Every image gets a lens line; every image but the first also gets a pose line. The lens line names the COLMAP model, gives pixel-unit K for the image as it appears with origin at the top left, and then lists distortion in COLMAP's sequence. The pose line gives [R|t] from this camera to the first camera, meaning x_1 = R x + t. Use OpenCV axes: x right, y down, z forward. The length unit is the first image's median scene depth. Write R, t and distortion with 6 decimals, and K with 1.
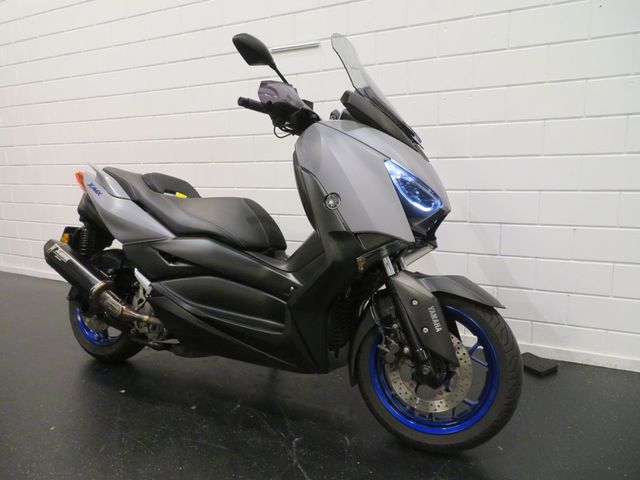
lens RADIAL K [[457.0, 0, 320.0], [0, 457.0, 240.0], [0, 0, 1]] dist [0.001121, 0.002943]
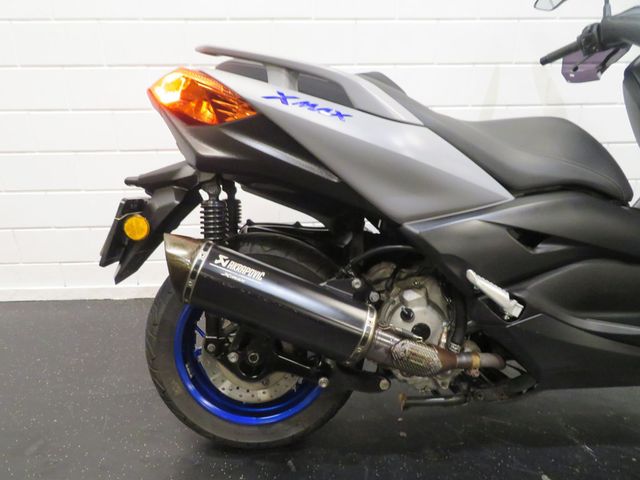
lens RADIAL K [[457.0, 0, 320.0], [0, 457.0, 240.0], [0, 0, 1]] dist [0.001121, 0.002943]
pose [[0.864903, -0.152032, 0.478360, -0.862164], [0.080428, 0.982688, 0.166898, -0.070880], [-0.495453, -0.105877, 0.862158, 0.739375]]
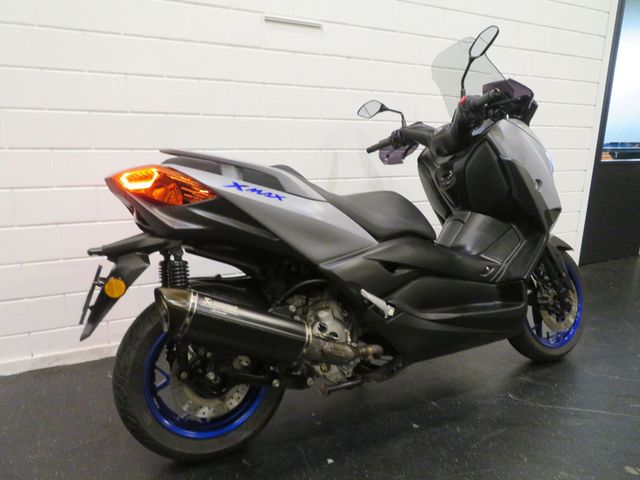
lens RADIAL K [[457.0, 0, 320.0], [0, 457.0, 240.0], [0, 0, 1]] dist [0.001121, 0.002943]
pose [[0.596577, -0.144159, 0.789502, -1.167329], [0.123295, 0.988520, 0.087332, -0.108099], [-0.793028, 0.045241, 0.607503, 0.653133]]
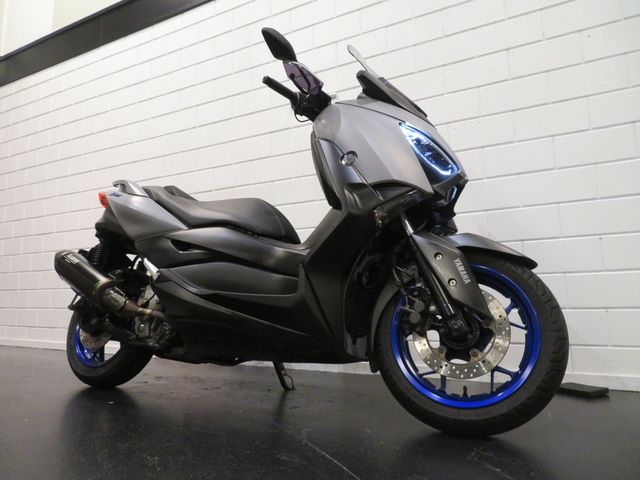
lens RADIAL K [[457.0, 0, 320.0], [0, 457.0, 240.0], [0, 0, 1]] dist [0.001121, 0.002943]
pose [[0.999511, 0.008380, -0.030113, -0.005427], [-0.017512, 0.948135, -0.317385, 0.365519], [0.025891, 0.317757, 0.947819, 0.089038]]
